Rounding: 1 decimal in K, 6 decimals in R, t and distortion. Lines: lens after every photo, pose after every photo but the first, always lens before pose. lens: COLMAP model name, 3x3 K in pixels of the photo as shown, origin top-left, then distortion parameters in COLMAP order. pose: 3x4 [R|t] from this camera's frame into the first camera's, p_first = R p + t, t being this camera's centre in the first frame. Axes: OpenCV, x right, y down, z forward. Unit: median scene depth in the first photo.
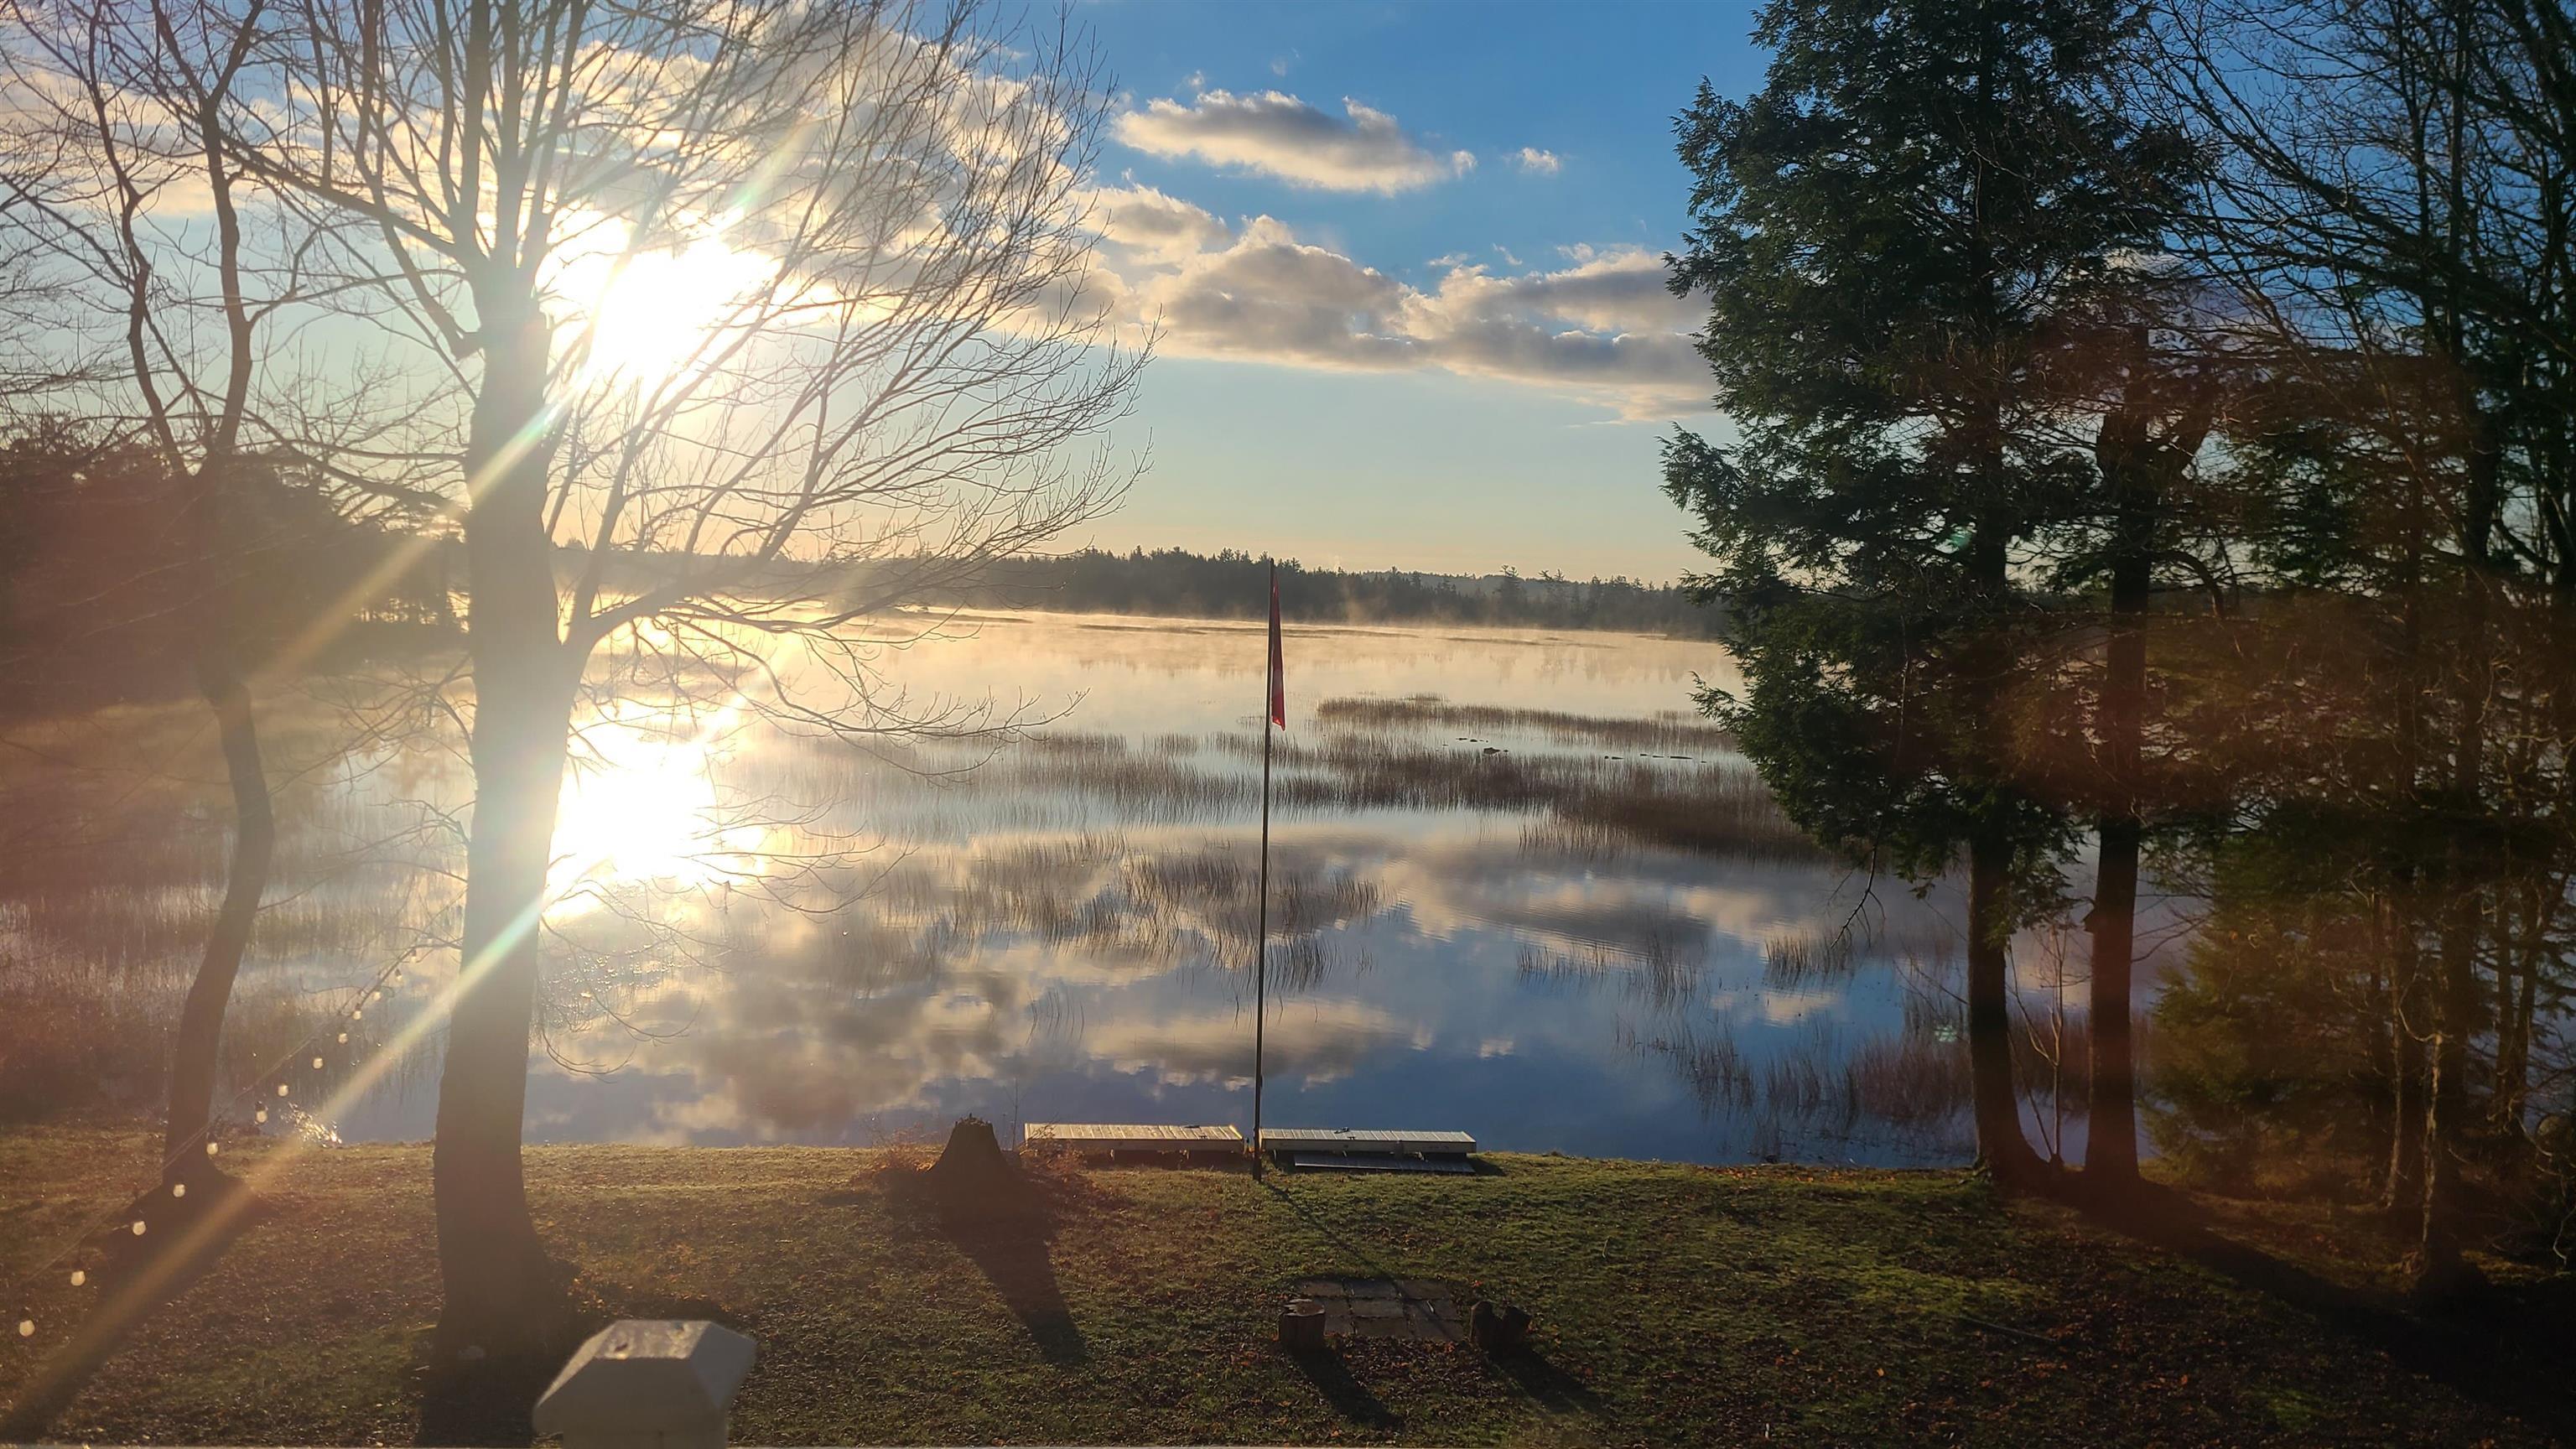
lens RADIAL K [[1876.0, 0, 1301.3], [0, 1876.0, 715.3], [0, 0, 1]] dist [0.066375, -0.002293]
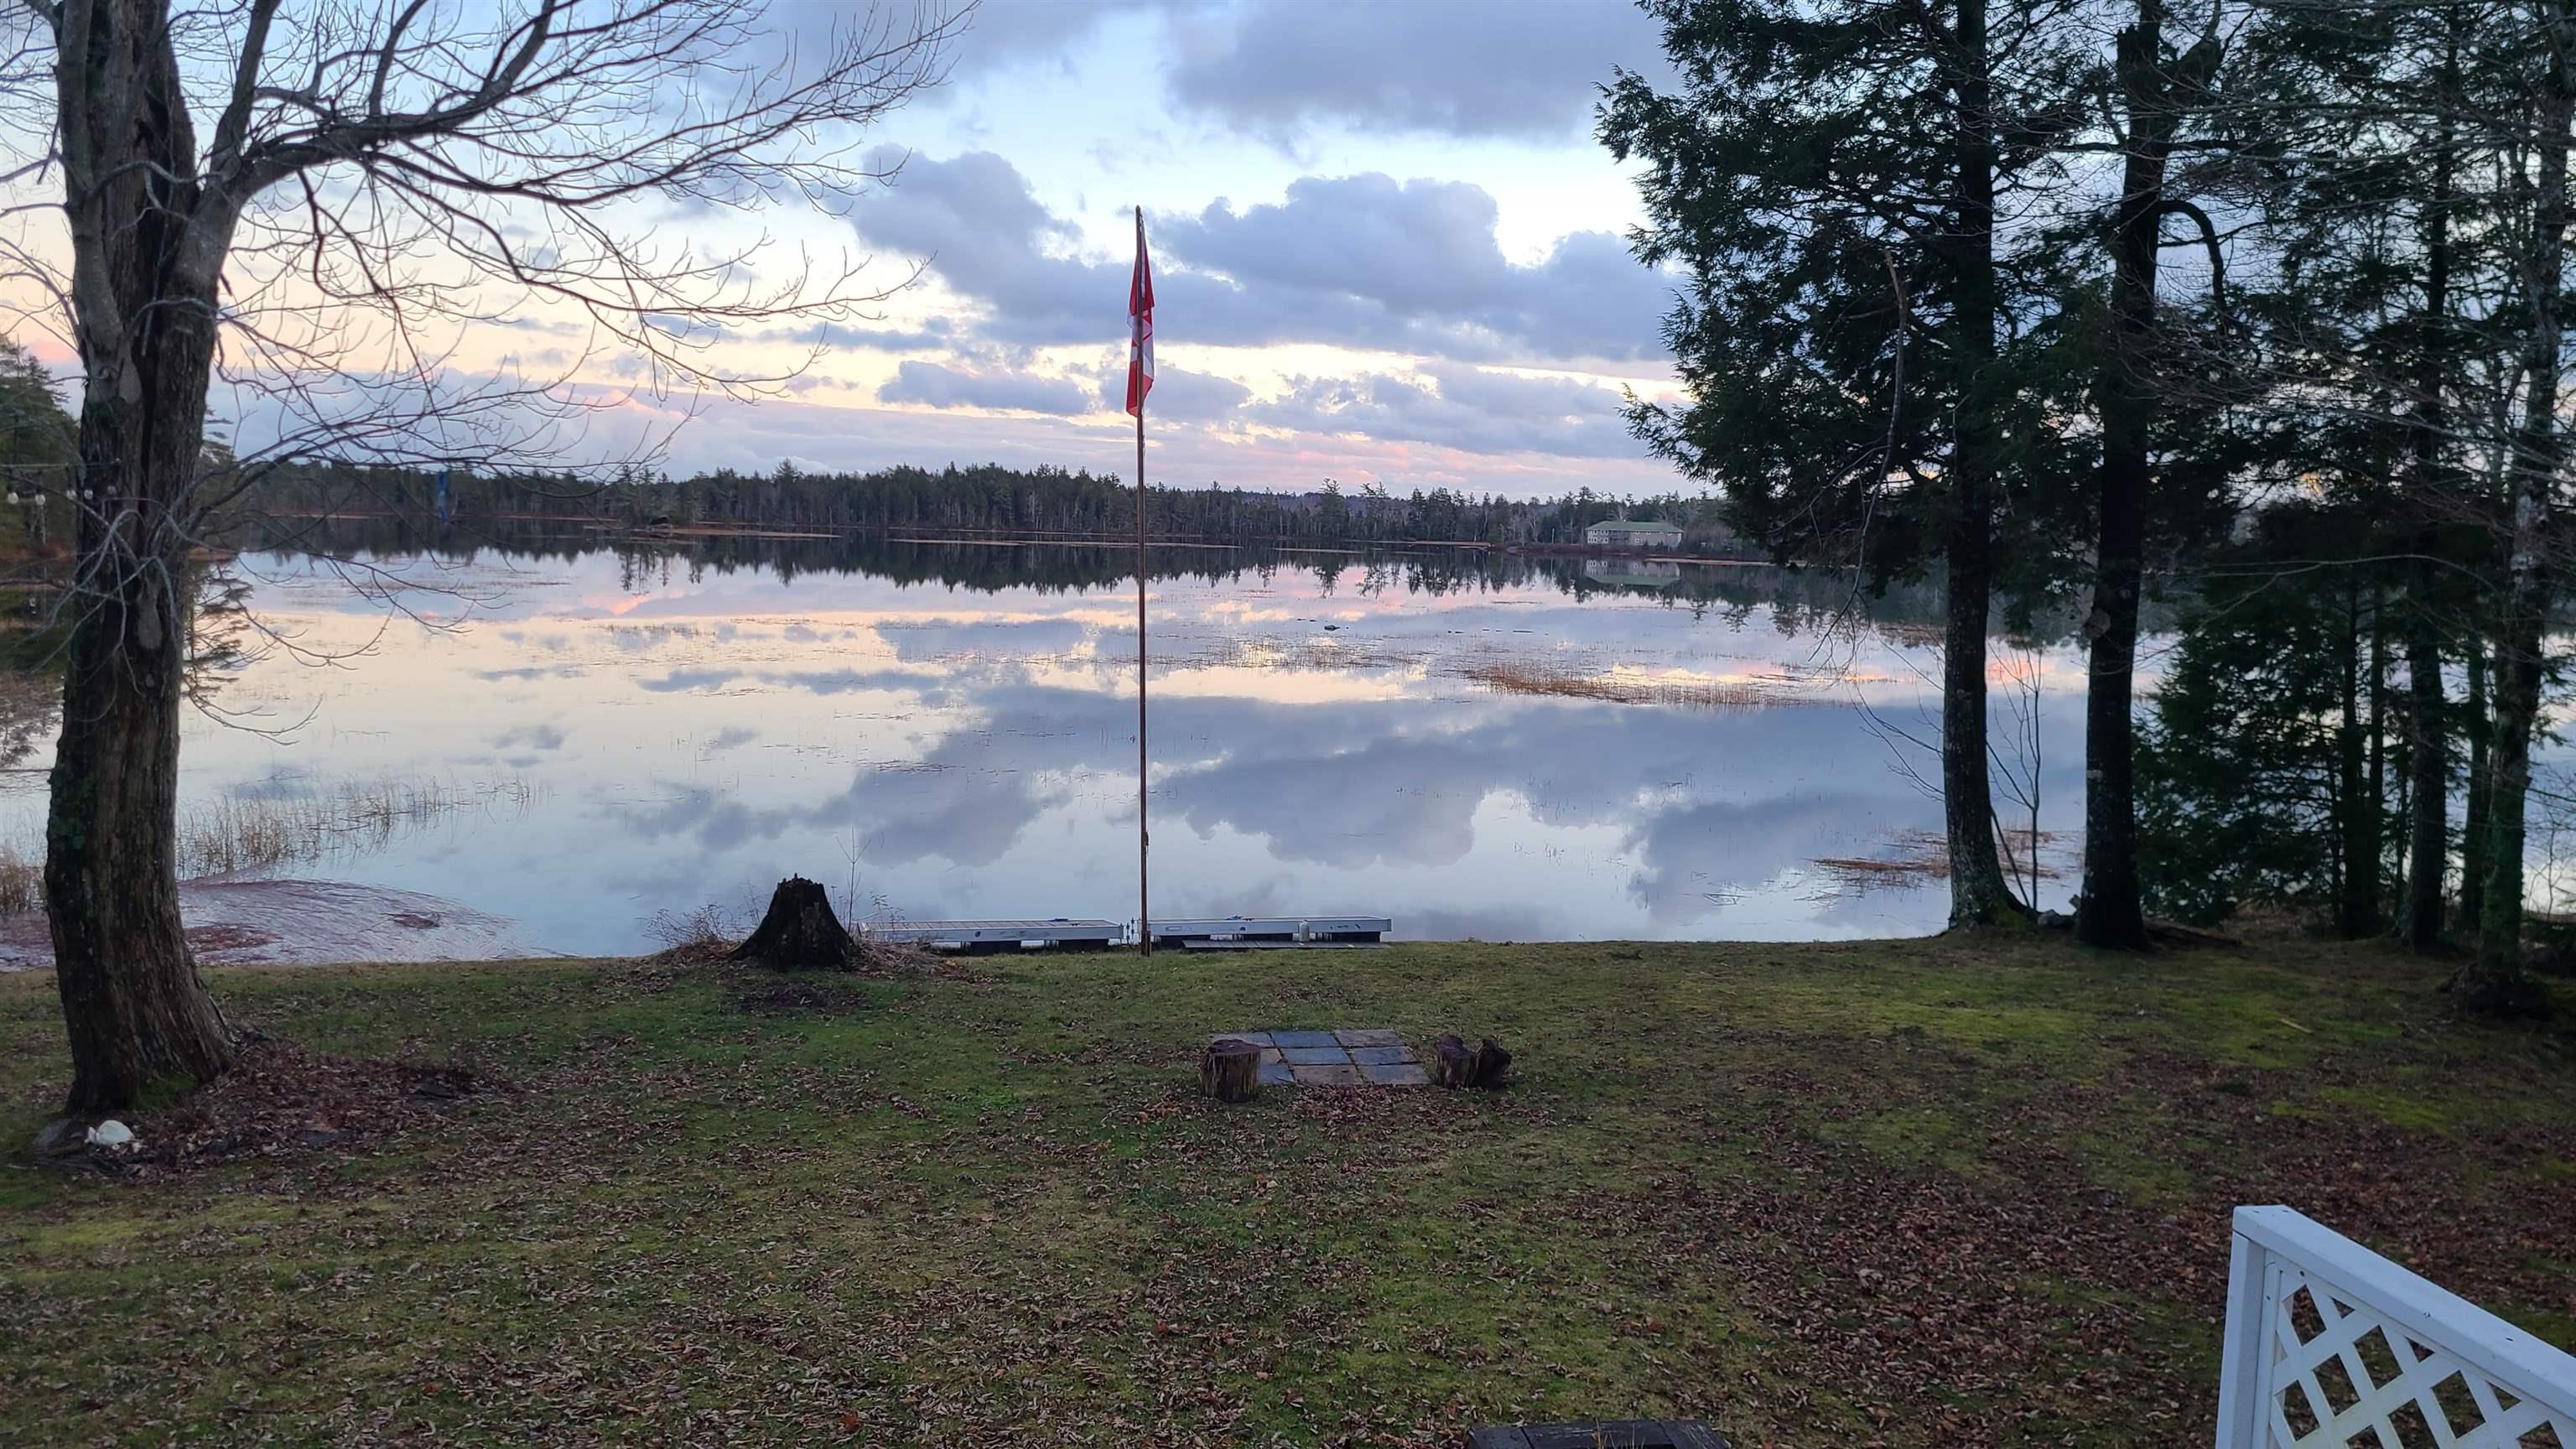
lens RADIAL K [[1876.0, 0, 1312.9], [0, 1876.0, 706.5], [0, 0, 1]] dist [0.066375, -0.002293]
pose [[0.994749, -0.021157, 0.100130, -0.036649], [0.017536, 0.999165, 0.036901, 0.127082], [-0.100827, -0.034951, 0.994290, 0.191774]]
